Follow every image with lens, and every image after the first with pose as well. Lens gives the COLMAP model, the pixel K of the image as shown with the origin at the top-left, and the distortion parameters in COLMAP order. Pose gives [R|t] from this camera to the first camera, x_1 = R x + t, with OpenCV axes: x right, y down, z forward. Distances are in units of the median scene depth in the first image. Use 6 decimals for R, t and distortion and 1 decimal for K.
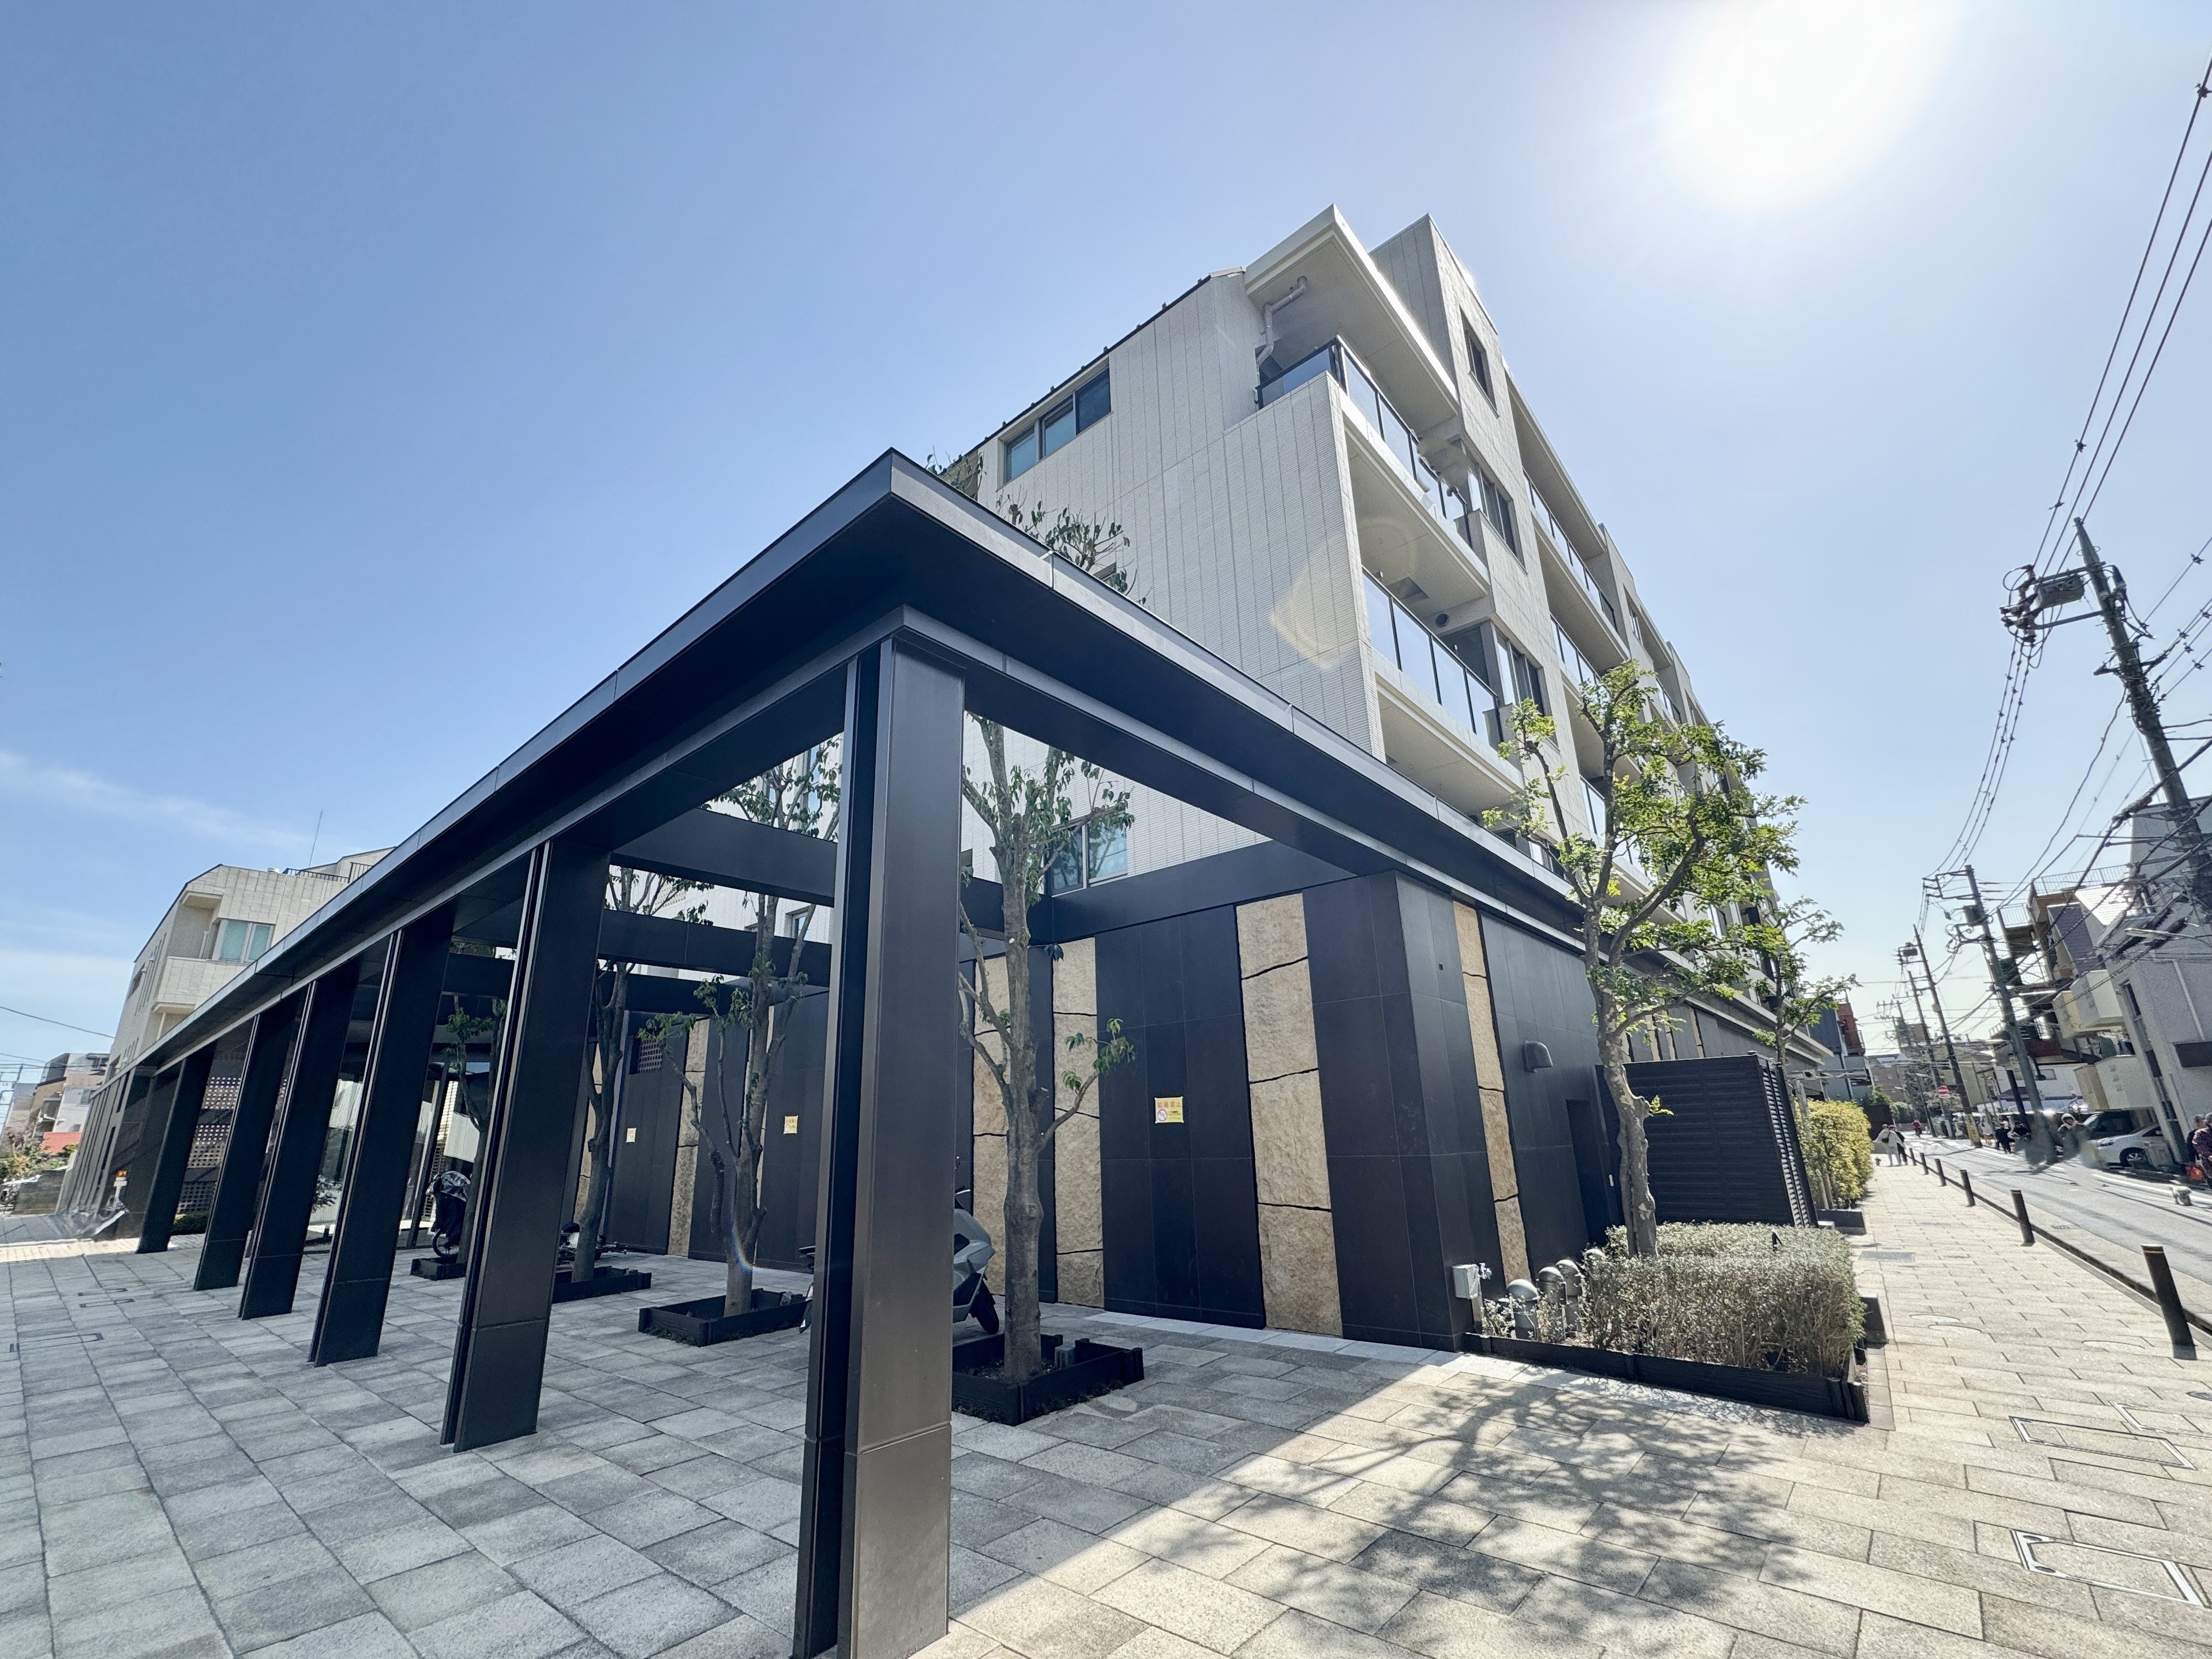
lens RADIAL K [[916.1, 0, 1098.9], [0, 916.1, 870.2], [0, 0, 1]] dist [-0.001302, 0.000512]
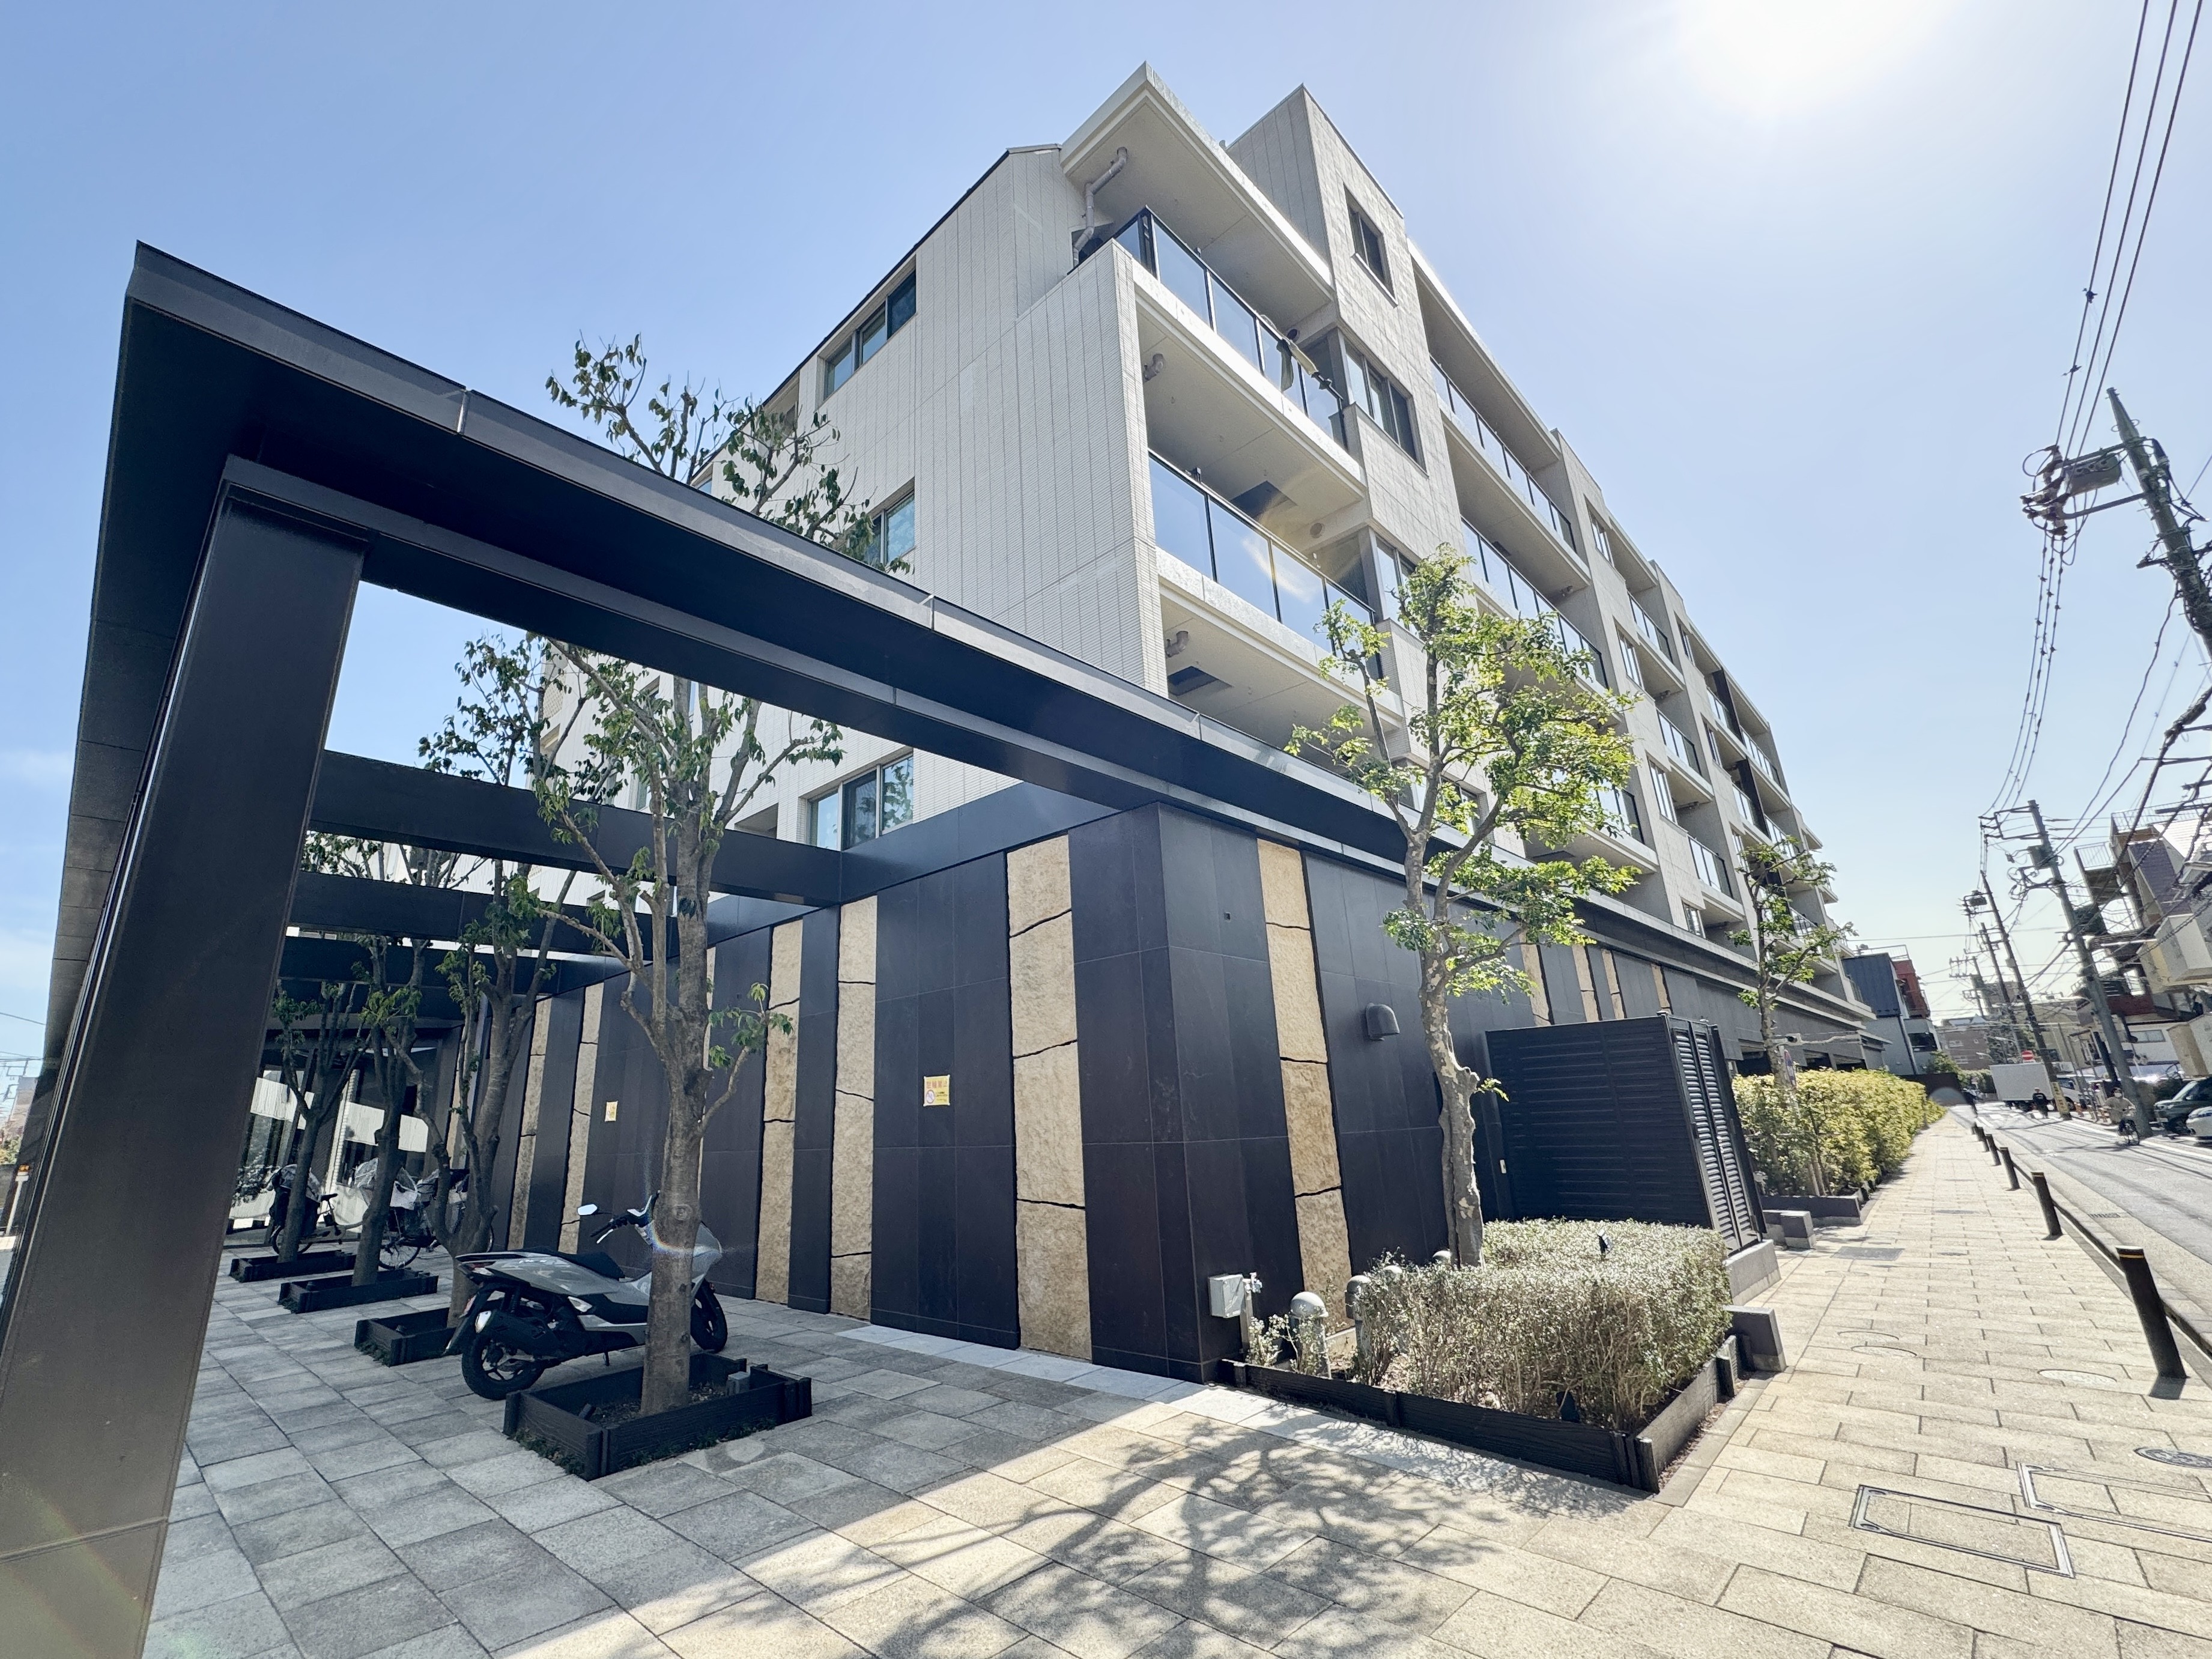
lens RADIAL K [[951.6, 0, 1043.7], [0, 951.6, 828.9], [0, 0, 1]] dist [-0.000480, -0.000322]
pose [[0.997657, -0.029818, -0.061571, 0.249852], [0.029071, 0.999493, -0.012991, 0.030208], [0.061927, 0.011171, 0.998018, 0.109957]]
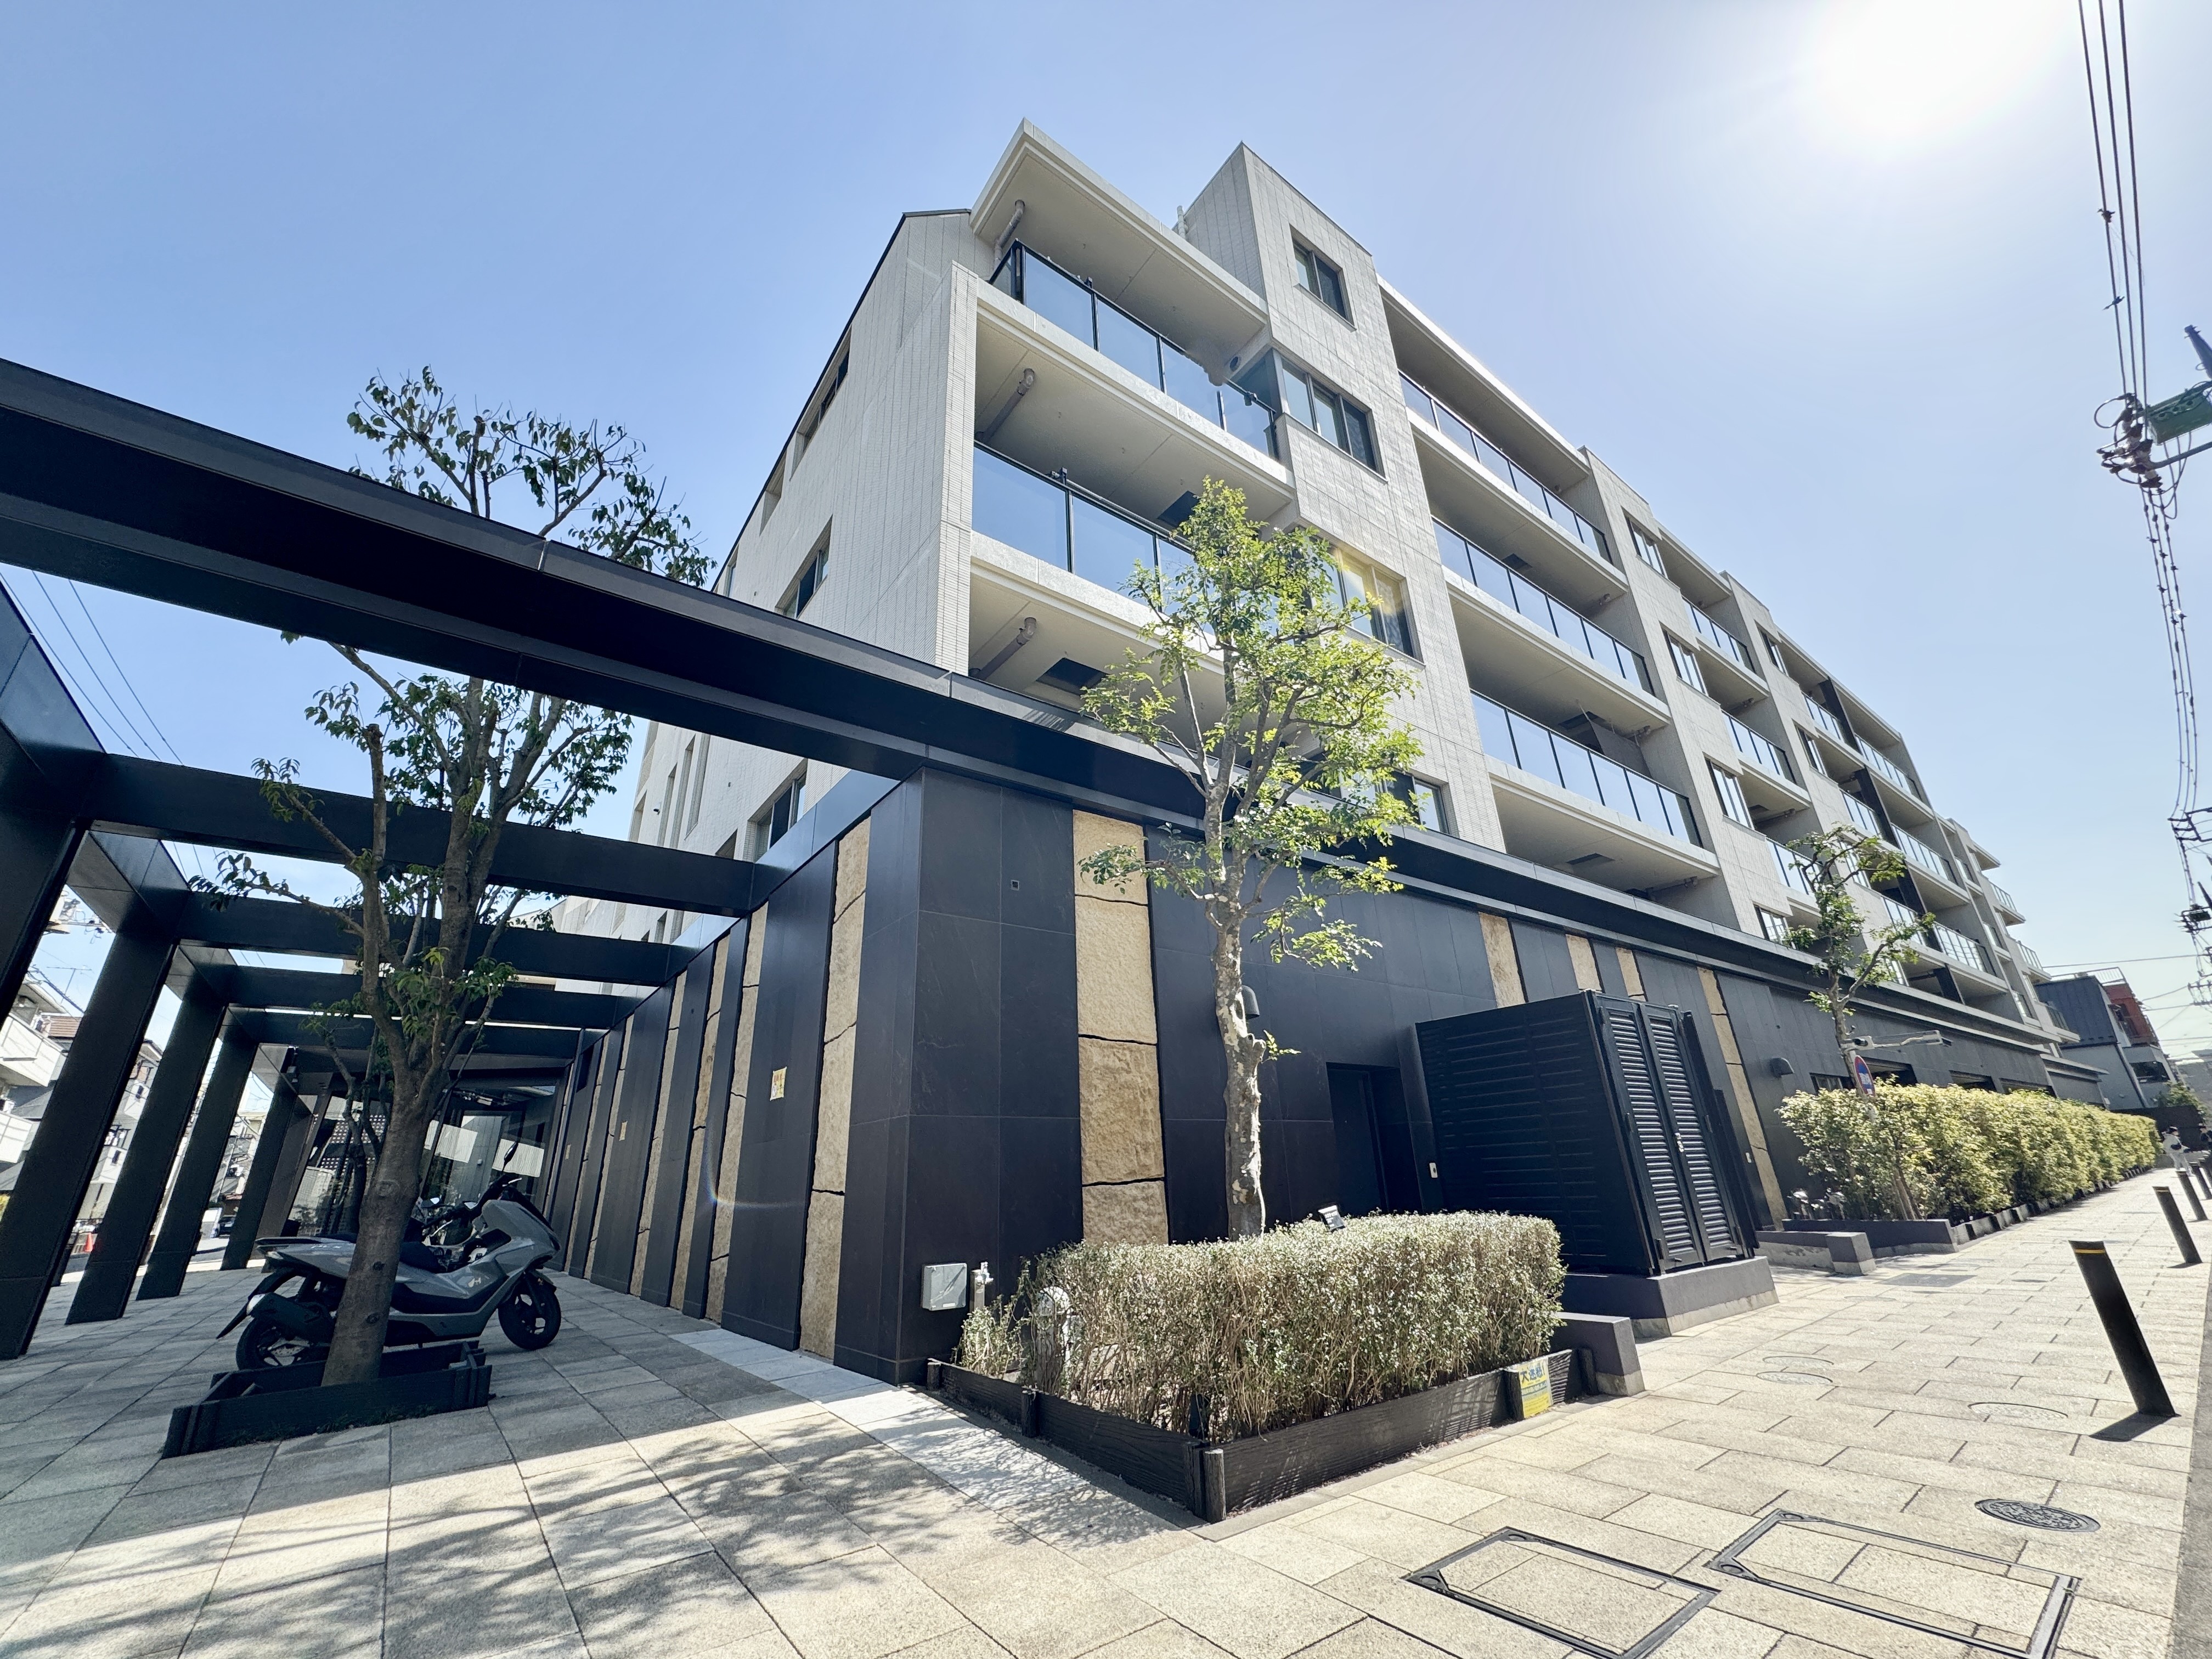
lens RADIAL K [[870.2, 0, 1106.0], [0, 870.2, 829.5], [0, 0, 1]] dist [-0.001347, -0.000348]
pose [[0.977518, -0.090215, -0.190577, 0.577279], [0.072146, 0.992396, -0.099723, 0.133980], [0.198125, 0.083732, 0.976594, 0.254615]]
